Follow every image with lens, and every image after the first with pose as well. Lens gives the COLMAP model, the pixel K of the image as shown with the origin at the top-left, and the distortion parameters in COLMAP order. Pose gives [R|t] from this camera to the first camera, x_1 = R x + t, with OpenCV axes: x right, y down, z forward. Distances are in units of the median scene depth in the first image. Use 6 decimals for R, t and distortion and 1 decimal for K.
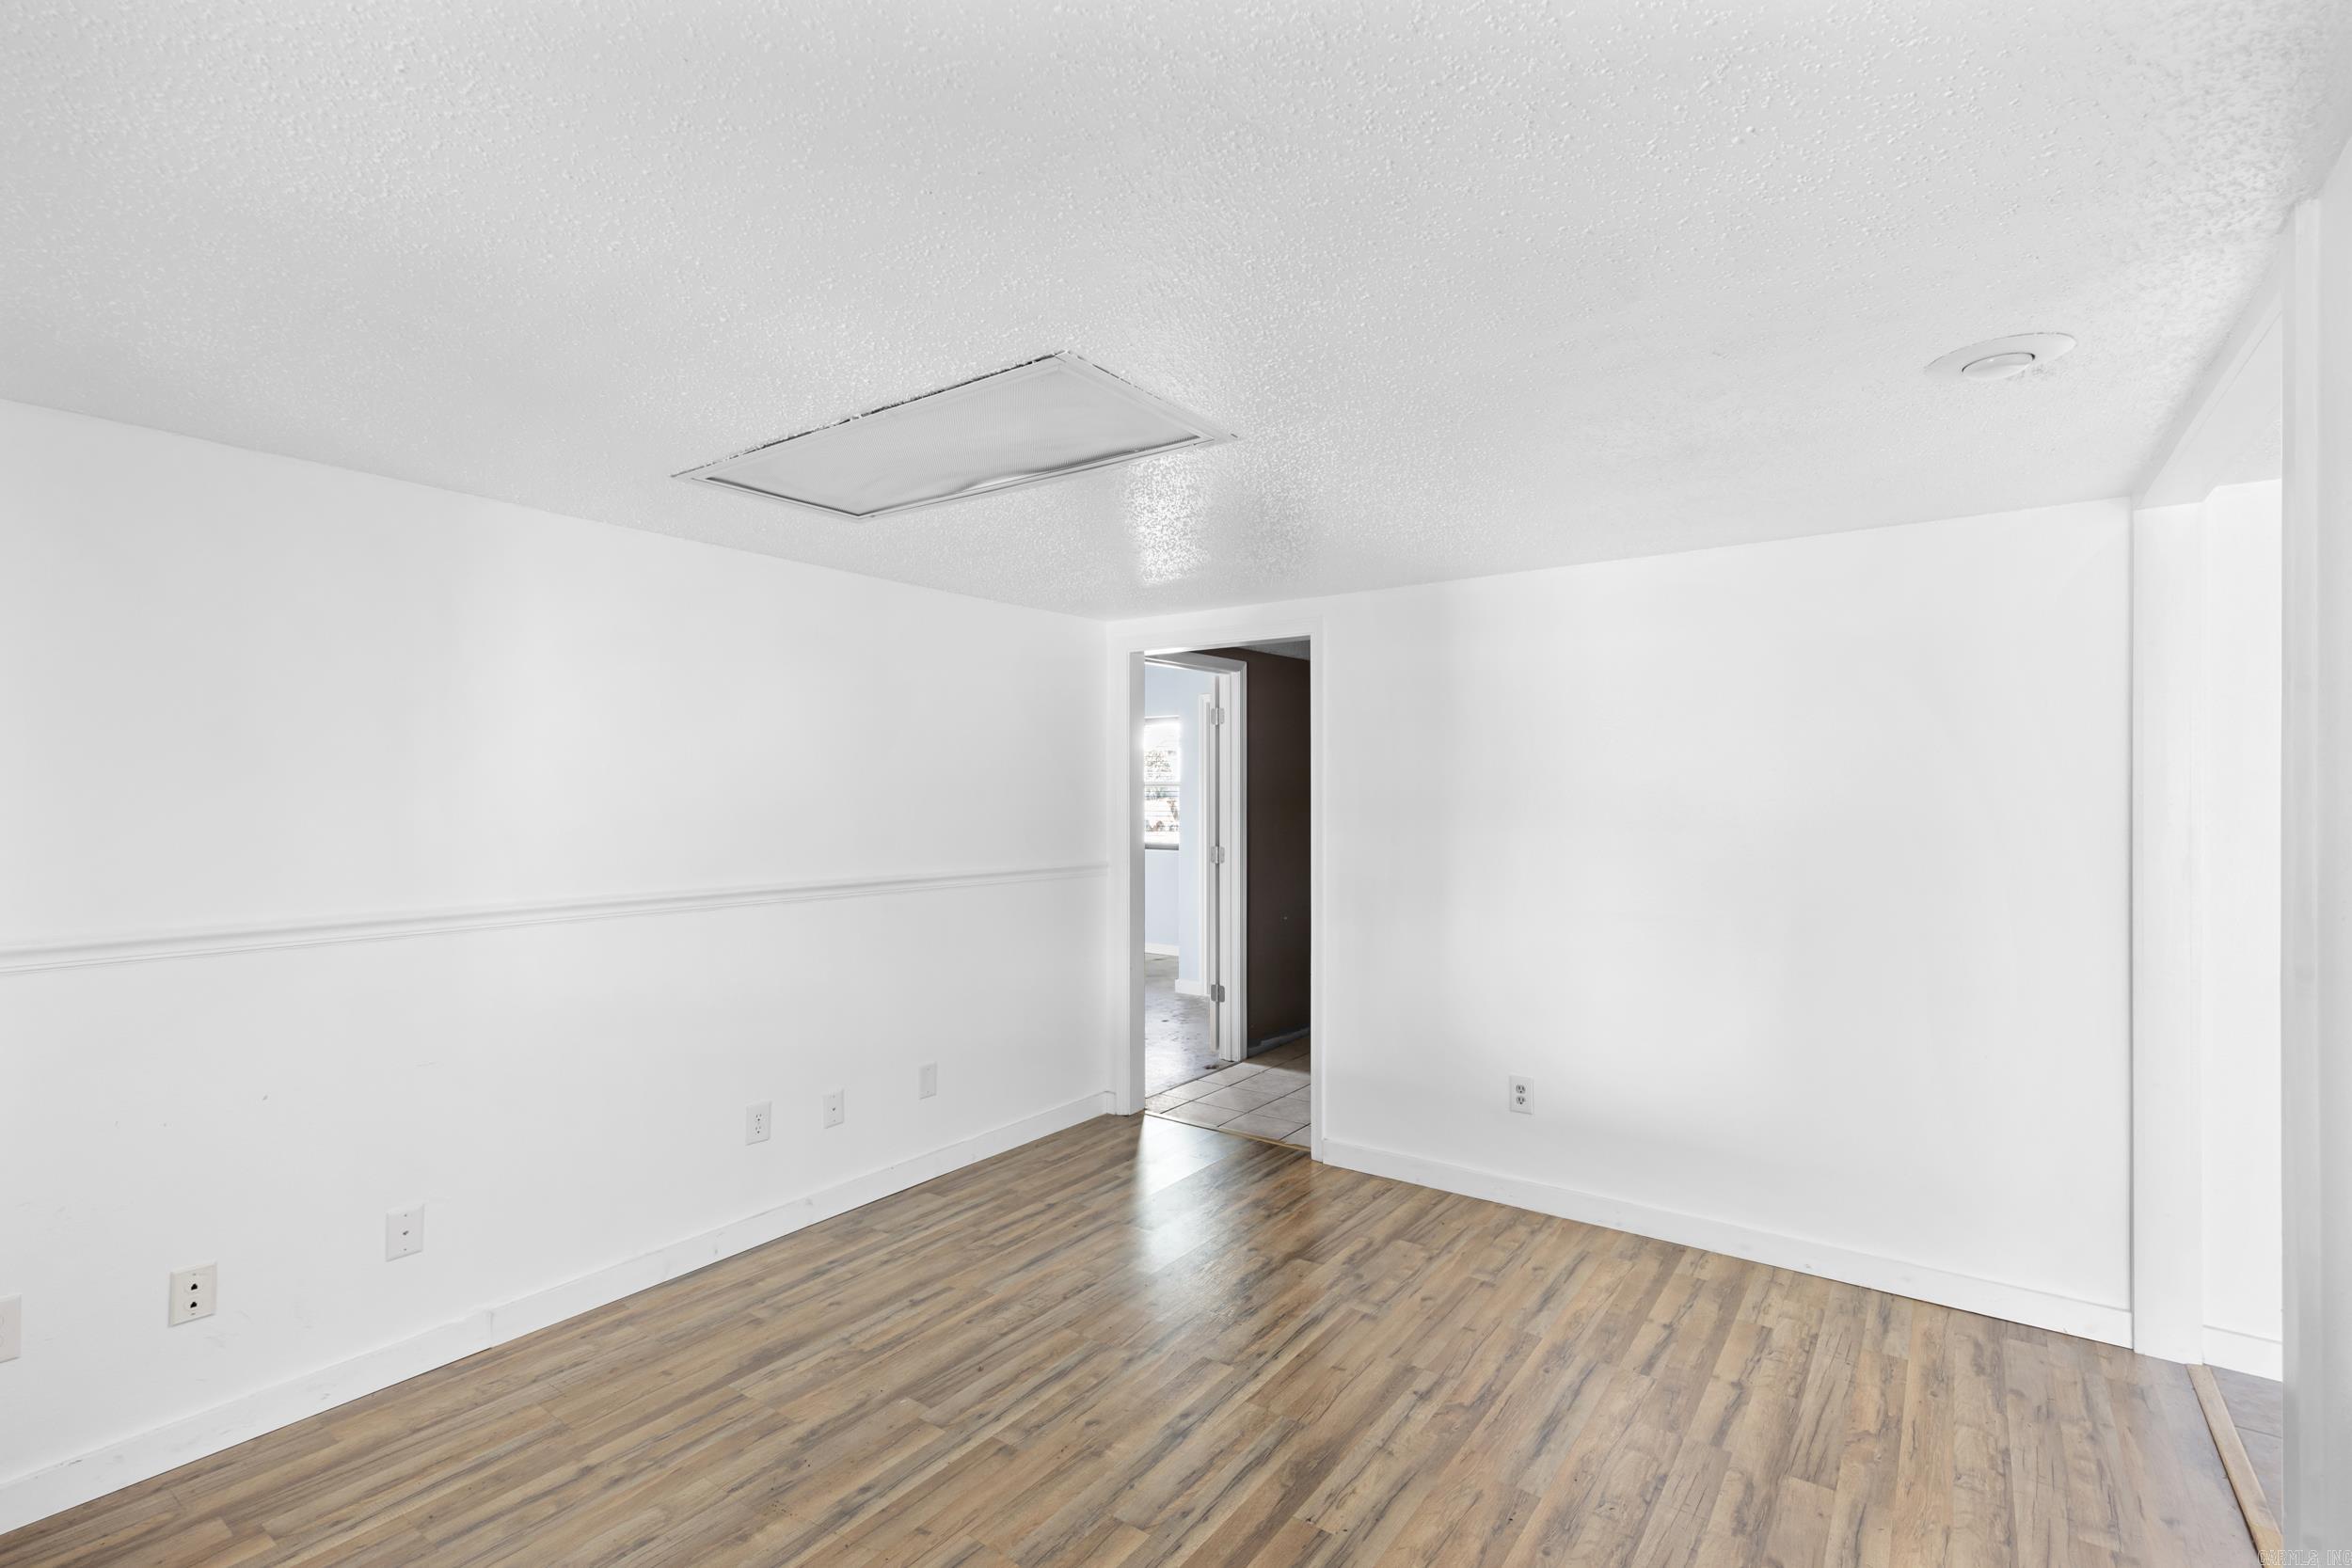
lens RADIAL K [[1071.7, 0, 1194.5], [0, 1071.7, 838.1], [0, 0, 1]] dist [0.010253, -0.000022]
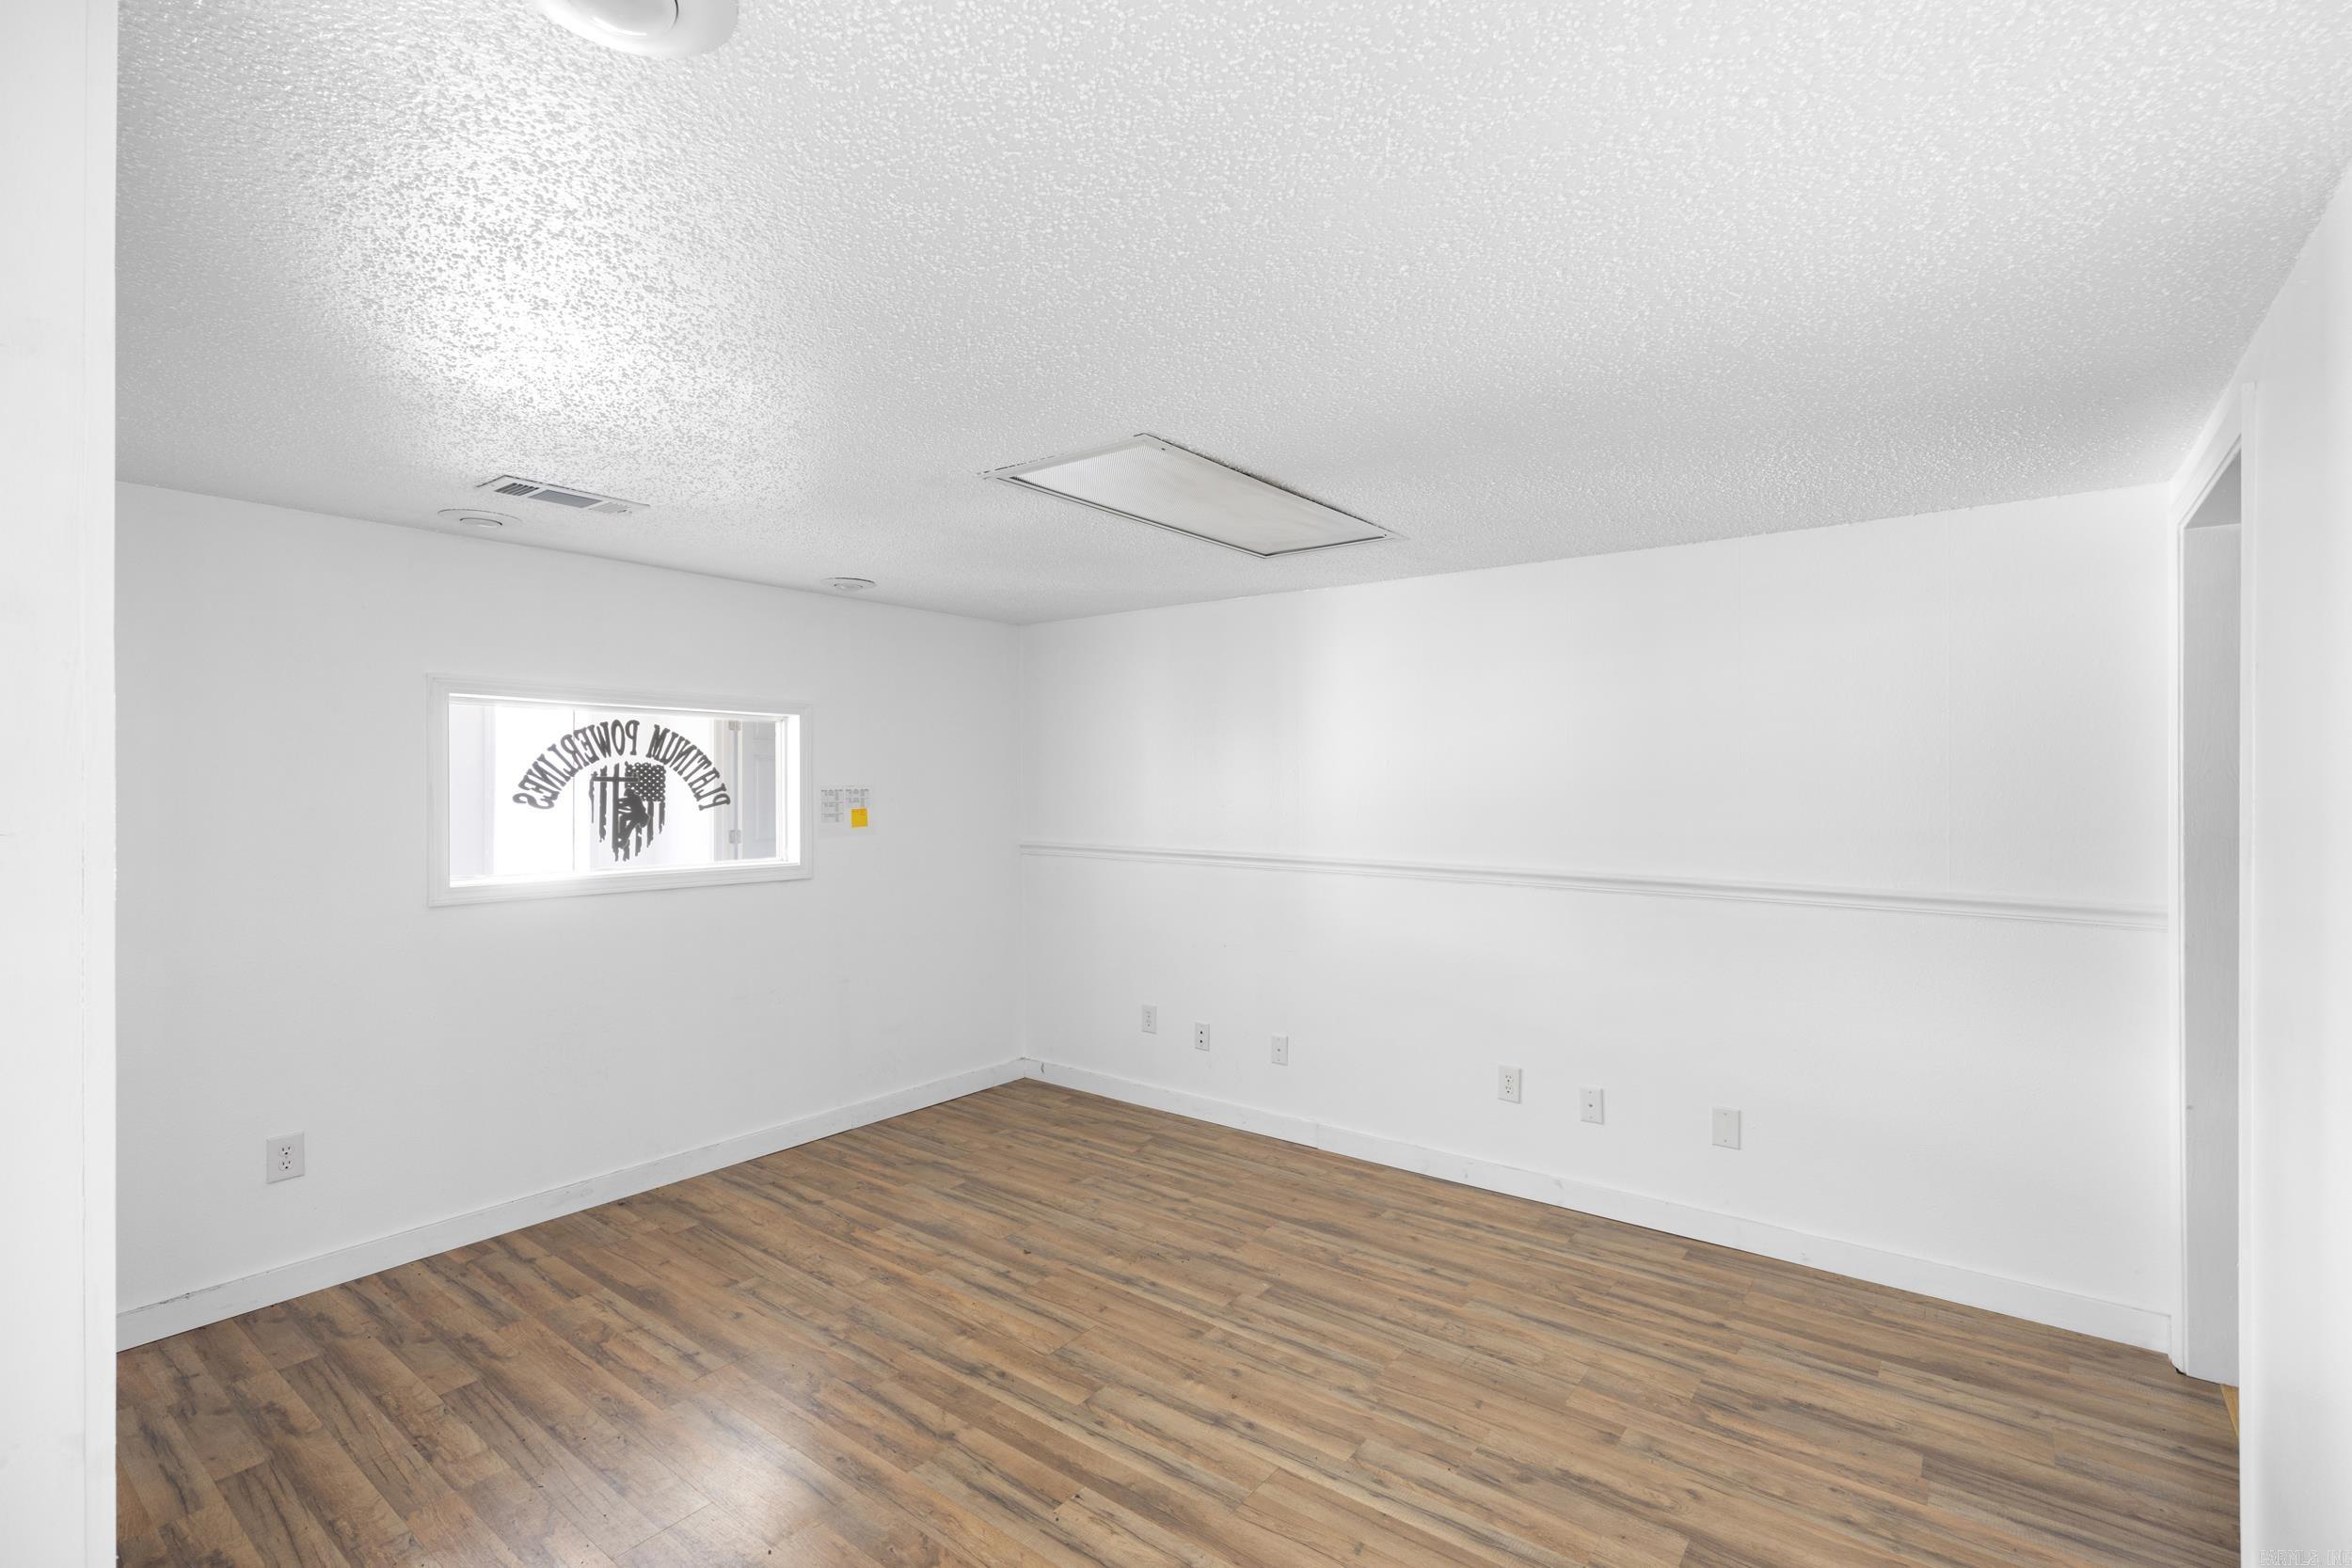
lens RADIAL K [[1060.0, 0, 1176.0], [0, 1060.0, 784.0], [0, 0, 1]] dist [-0.001917, -0.000161]
pose [[-0.039995, 0.001179, -0.999199, 0.761815], [-0.045032, 0.998981, 0.002981, -0.029143], [0.998185, 0.045116, -0.039901, 0.766420]]
